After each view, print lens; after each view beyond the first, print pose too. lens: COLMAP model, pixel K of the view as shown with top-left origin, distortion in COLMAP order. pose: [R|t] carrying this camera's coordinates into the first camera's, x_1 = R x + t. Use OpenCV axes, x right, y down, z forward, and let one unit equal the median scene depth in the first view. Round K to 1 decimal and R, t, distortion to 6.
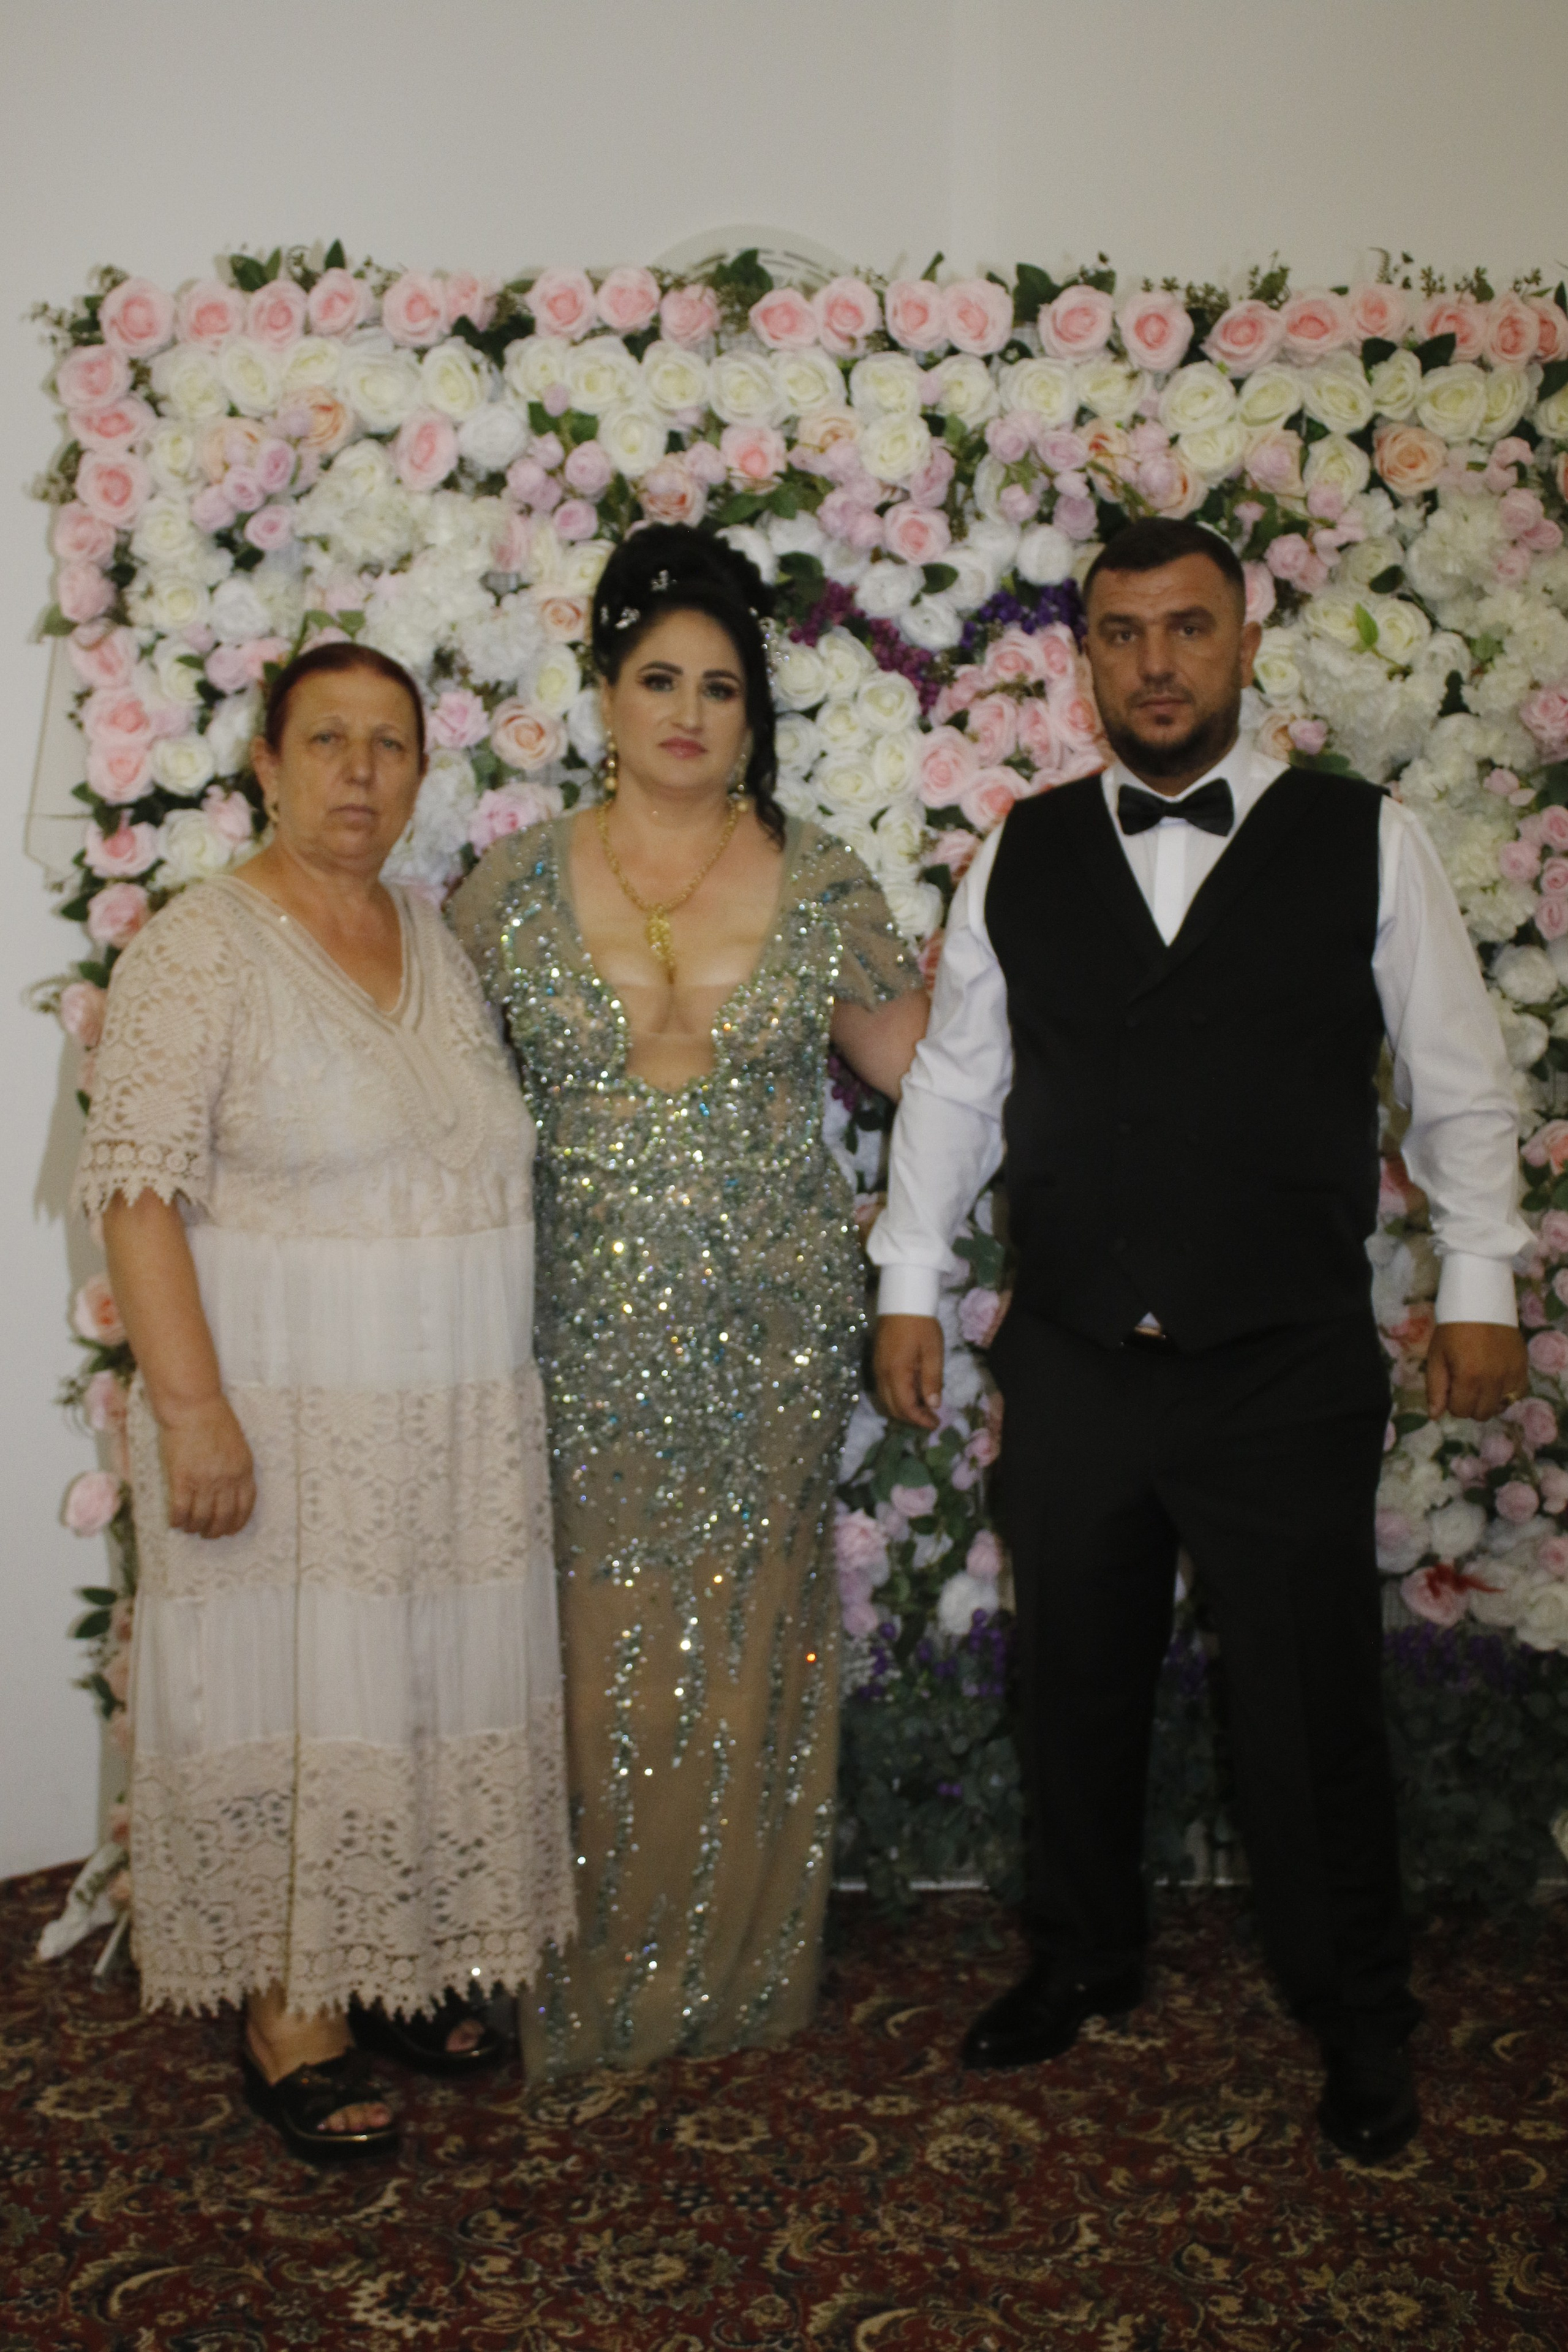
lens RADIAL K [[2906.6, 0, 733.2], [0, 2906.6, 1172.1], [0, 0, 1]] dist [-0.050464, 0.000000]
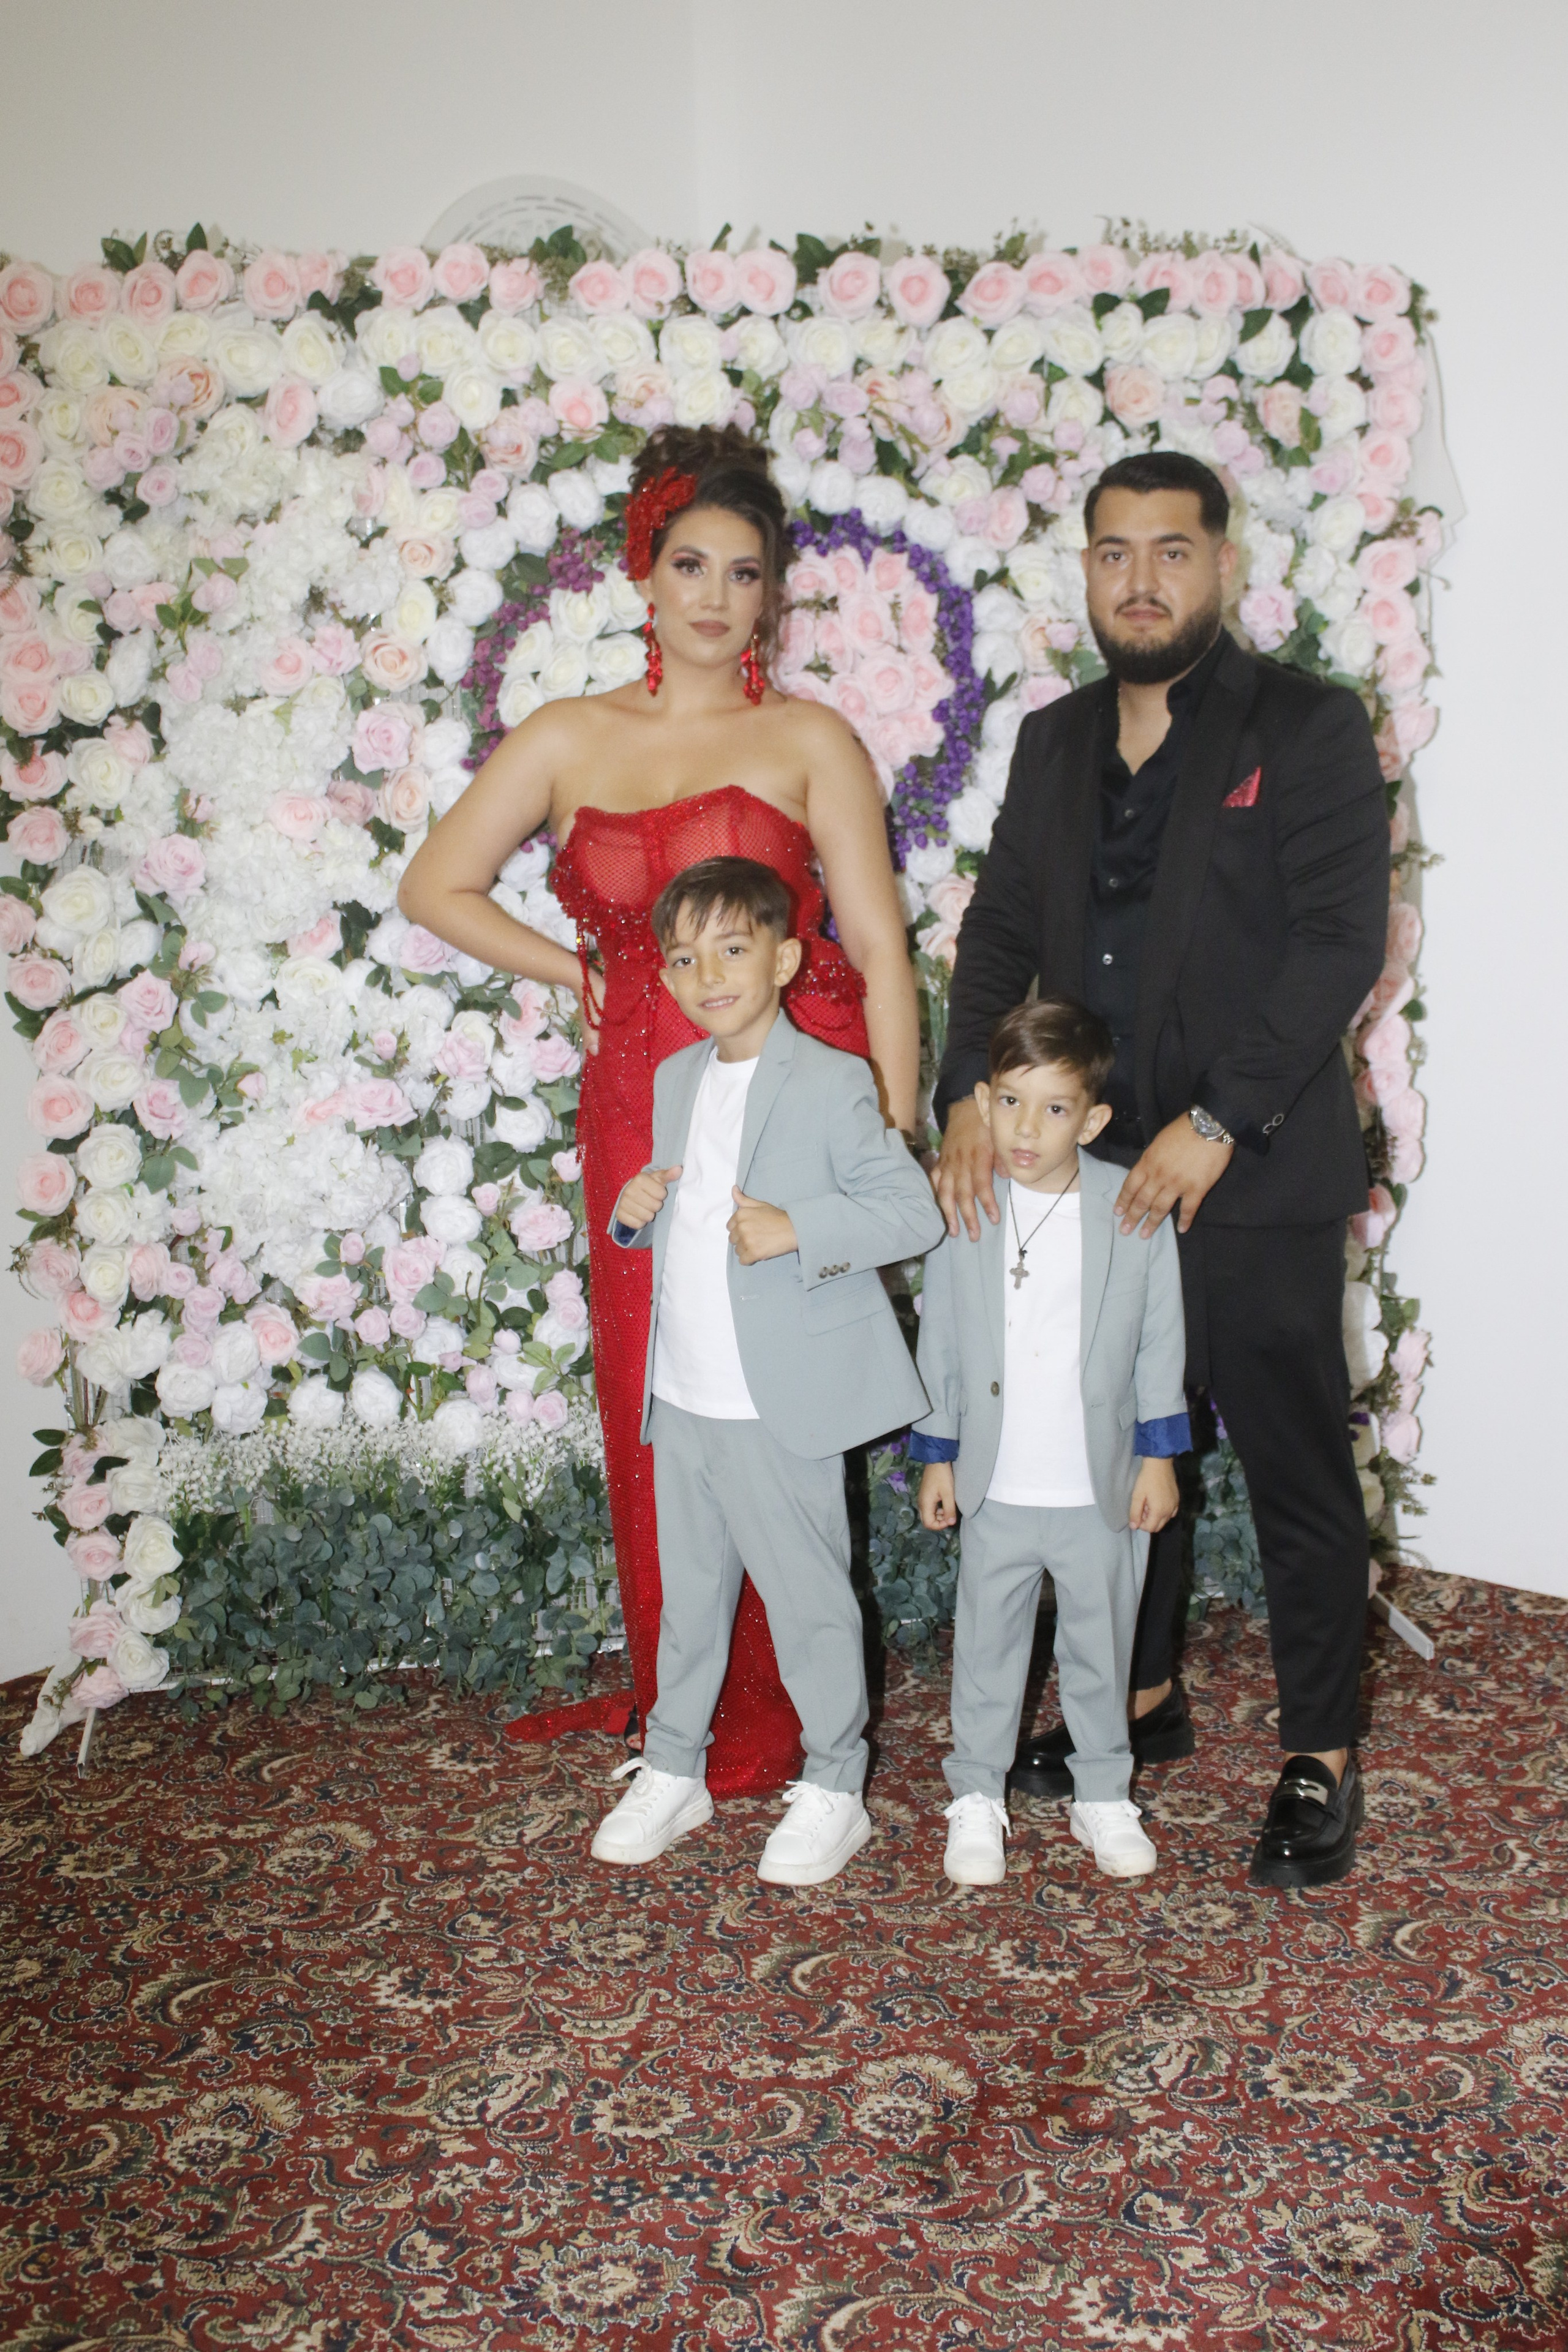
lens RADIAL K [[2906.6, 0, 800.7], [0, 2906.6, 1177.0], [0, 0, 1]] dist [-0.050464, 0.000000]
pose [[0.988645, -0.061046, 0.137310, -0.082028], [0.052951, 0.996679, 0.061857, -0.010032], [-0.140631, -0.053884, 0.988595, -0.162657]]
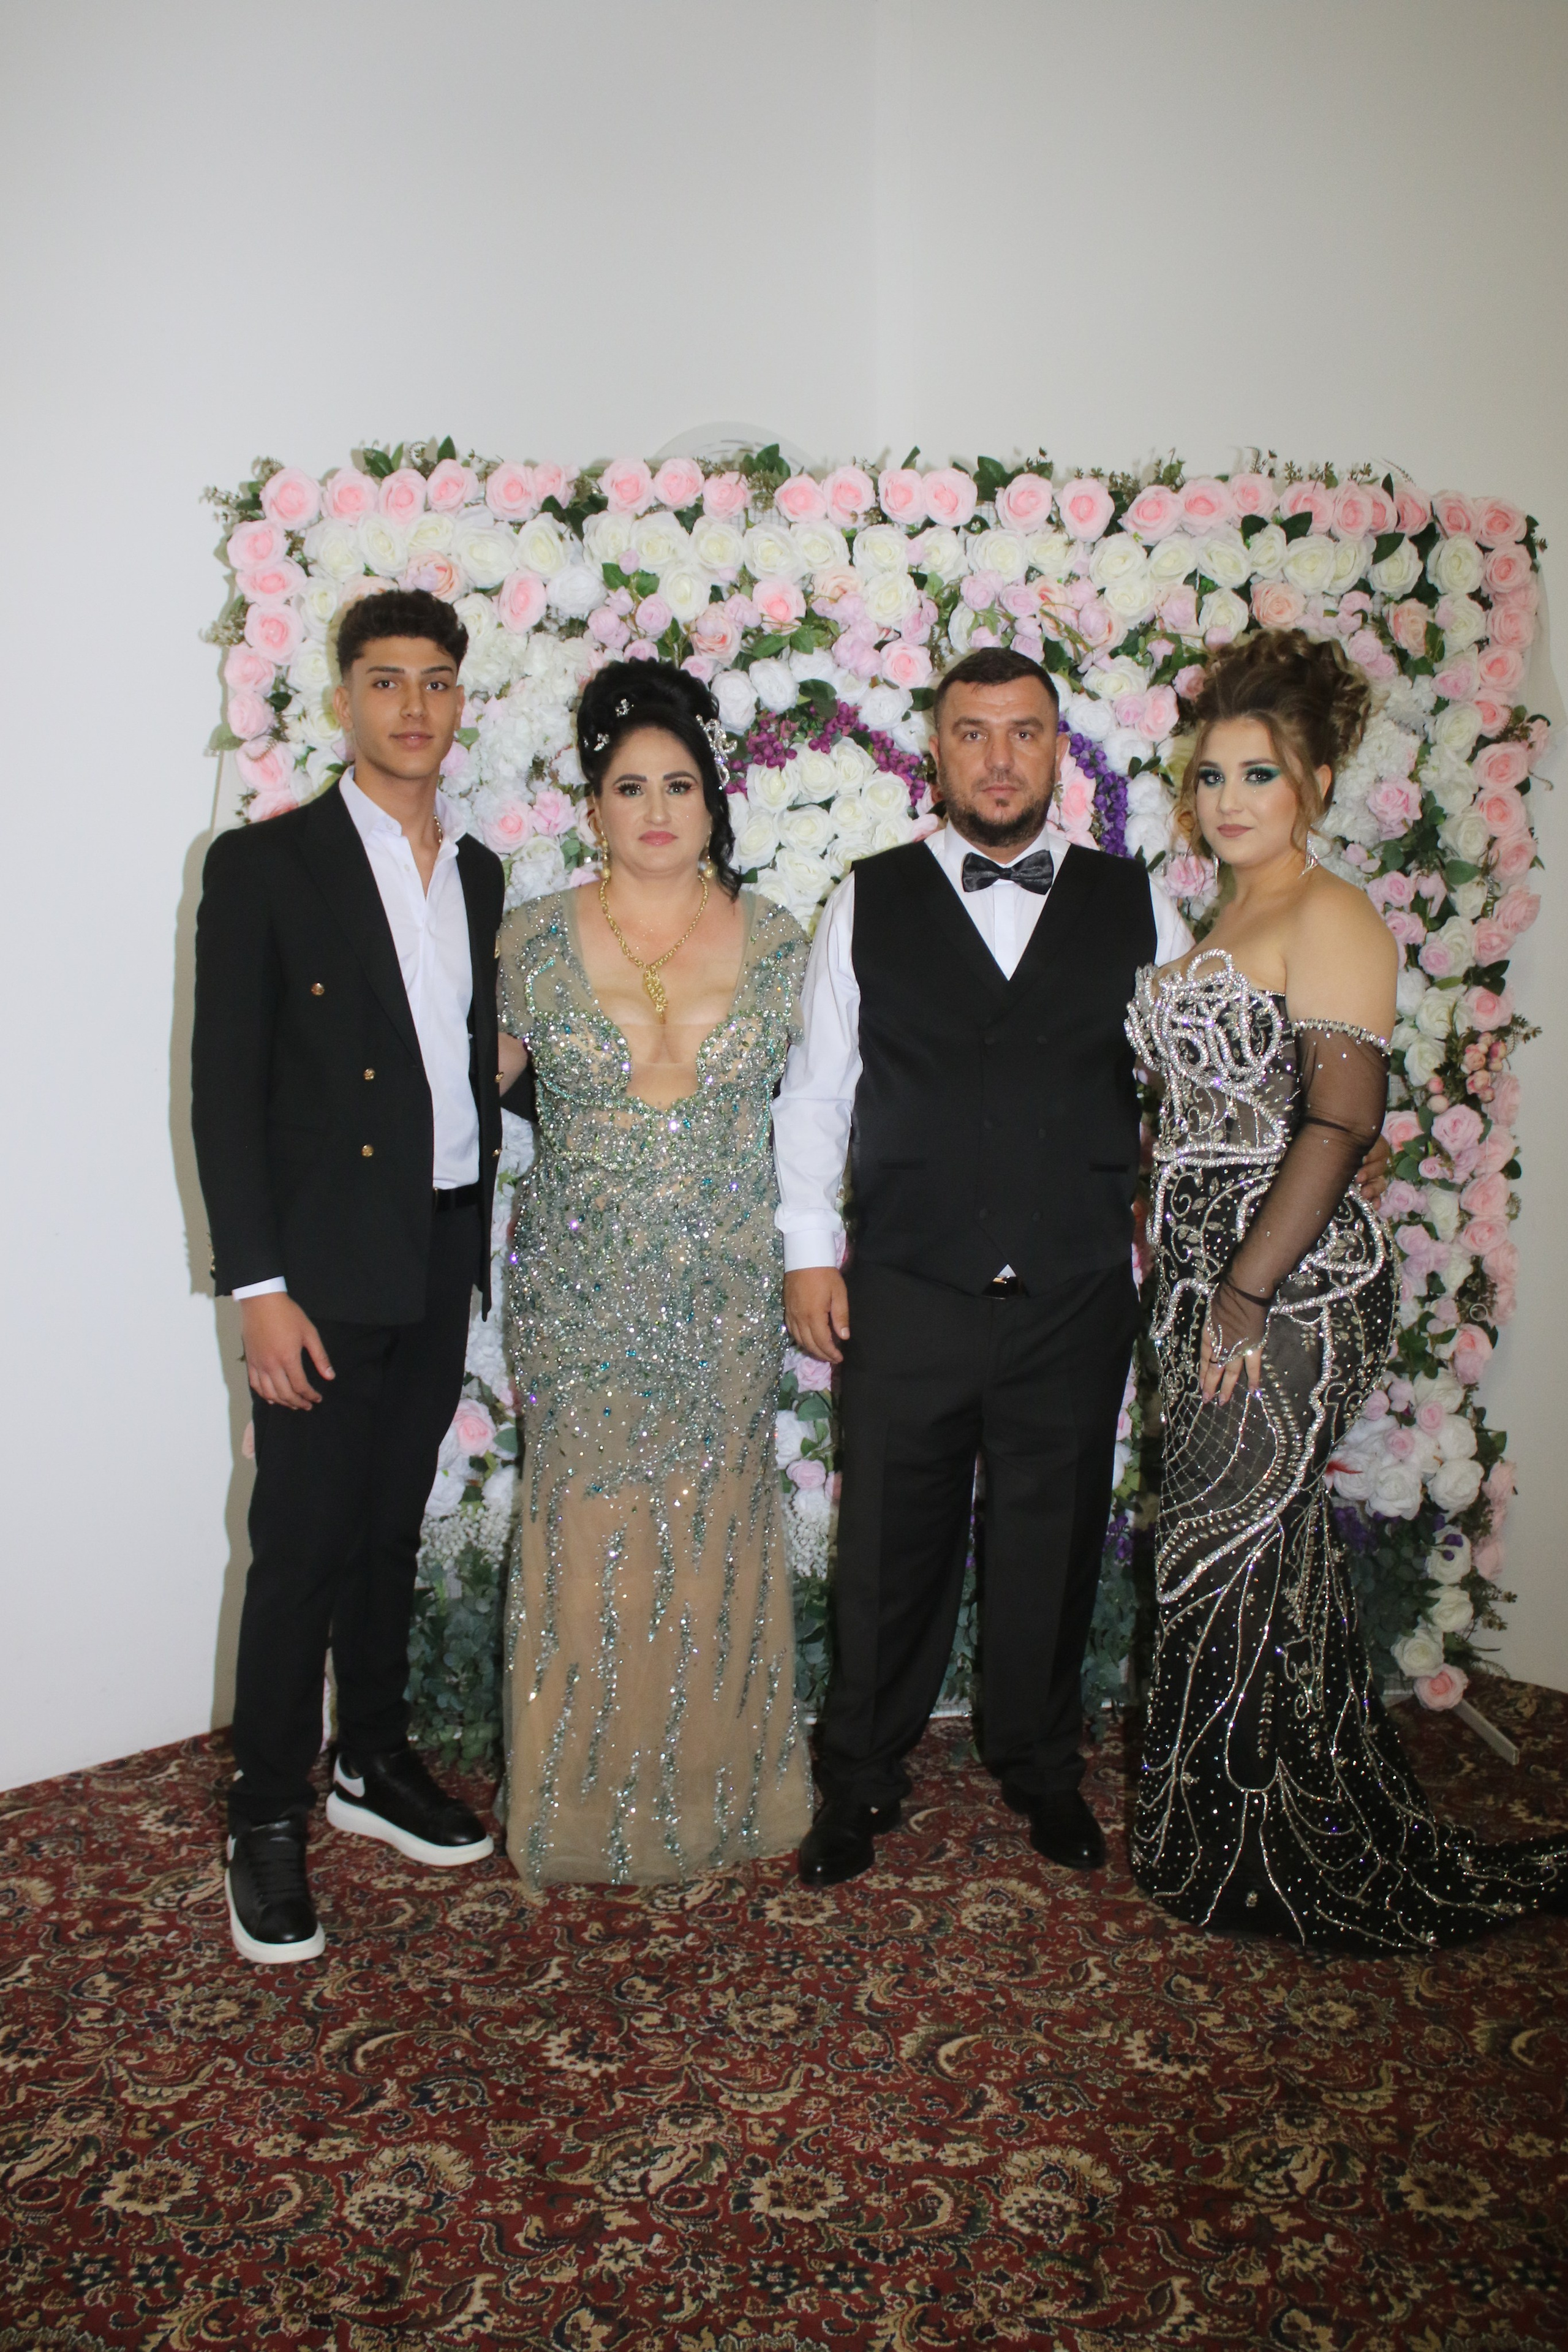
lens RADIAL K [[2324.4, 0, 744.6], [0, 2324.4, 1172.8], [0, 0, 1]] dist [-0.091670, 0.000000]
pose [[0.996771, -0.021612, 0.077338, -0.092315], [0.021180, 0.999755, 0.006413, -0.003215], [-0.077458, -0.004754, 0.996984, -0.018031]]
